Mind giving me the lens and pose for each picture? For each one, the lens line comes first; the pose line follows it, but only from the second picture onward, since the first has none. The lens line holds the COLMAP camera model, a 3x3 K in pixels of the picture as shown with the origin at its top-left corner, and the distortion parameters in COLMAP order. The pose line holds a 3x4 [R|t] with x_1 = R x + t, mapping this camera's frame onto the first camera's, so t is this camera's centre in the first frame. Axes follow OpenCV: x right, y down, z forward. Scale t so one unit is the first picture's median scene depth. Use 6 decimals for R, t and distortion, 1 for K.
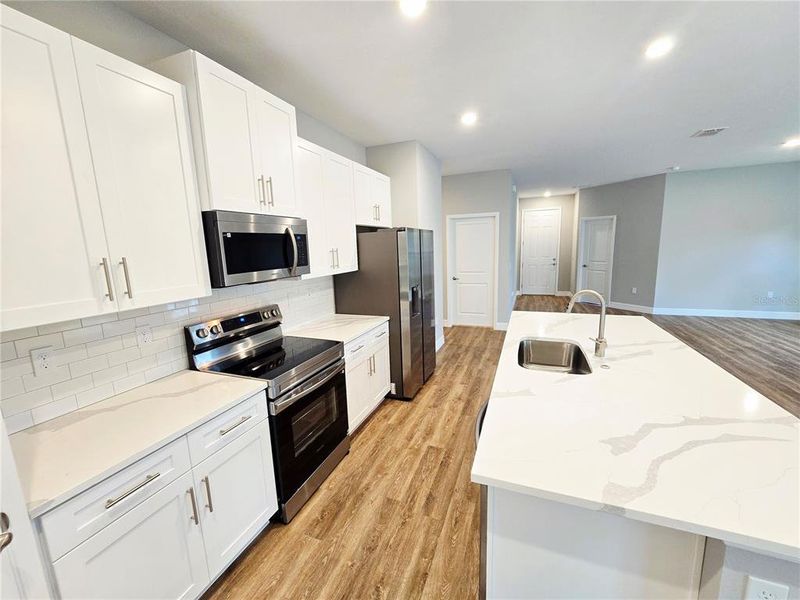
lens RADIAL K [[329.1, 0, 397.8], [0, 329.1, 303.6], [0, 0, 1]] dist [-0.006640, 0.001882]
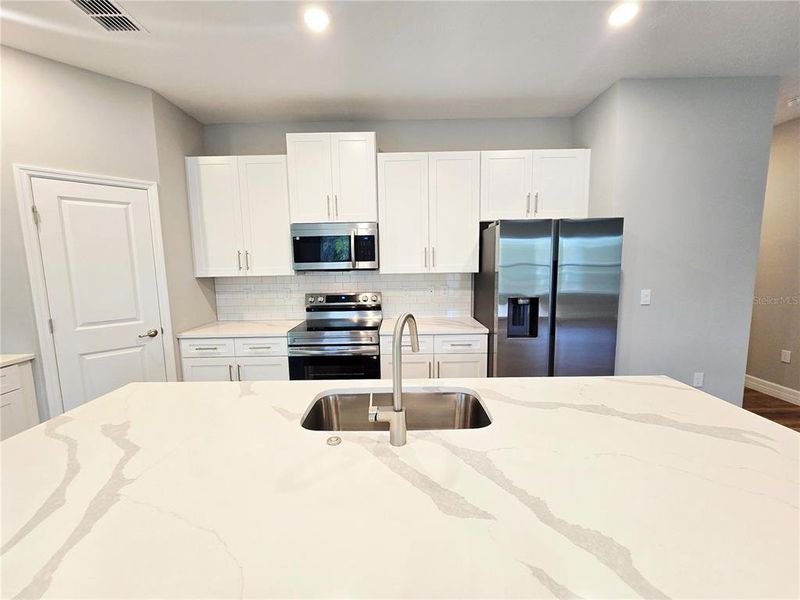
lens RADIAL K [[329.1, 0, 396.7], [0, 329.1, 301.1], [0, 0, 1]] dist [-0.006640, 0.001882]
pose [[0.362561, 0.134986, -0.922133, 0.979259], [-0.158274, 0.984000, 0.081813, -0.093936], [0.918422, 0.116287, 0.378124, 0.716162]]
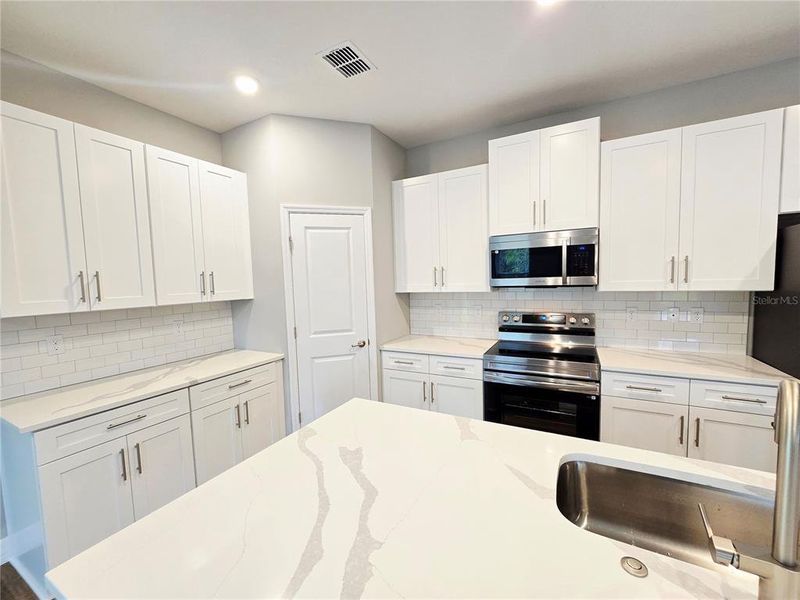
lens RADIAL K [[329.1, 0, 397.1], [0, 329.1, 301.6], [0, 0, 1]] dist [-0.006640, 0.001882]
pose [[-0.118351, 0.110795, -0.986771, 0.835643], [-0.140460, 0.981895, 0.127094, -0.094051], [0.982987, 0.153643, -0.100646, 0.609933]]
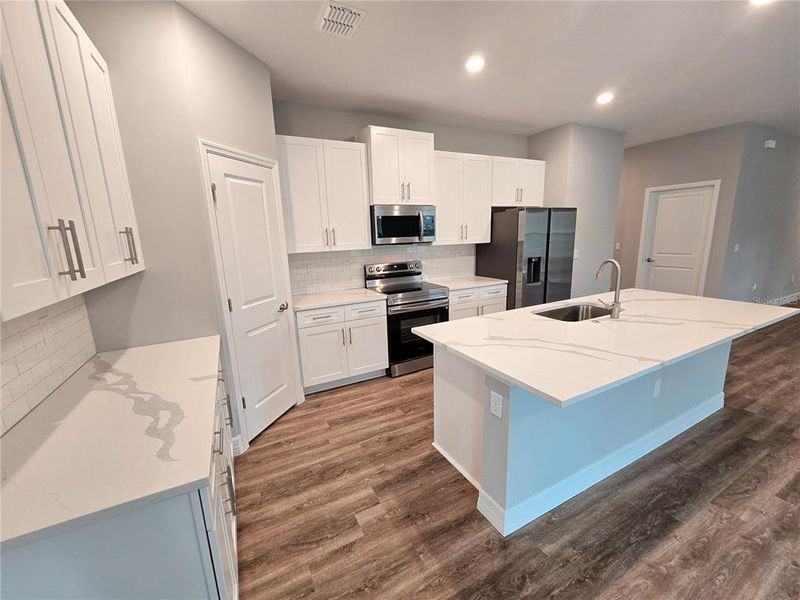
lens RADIAL K [[329.1, 0, 396.7], [0, 329.1, 301.9], [0, 0, 1]] dist [-0.006640, 0.001882]
pose [[0.754343, 0.143982, -0.640496, 0.707356], [-0.107800, 0.989576, 0.095493, 0.071249], [0.647569, -0.002989, 0.762001, -0.332605]]
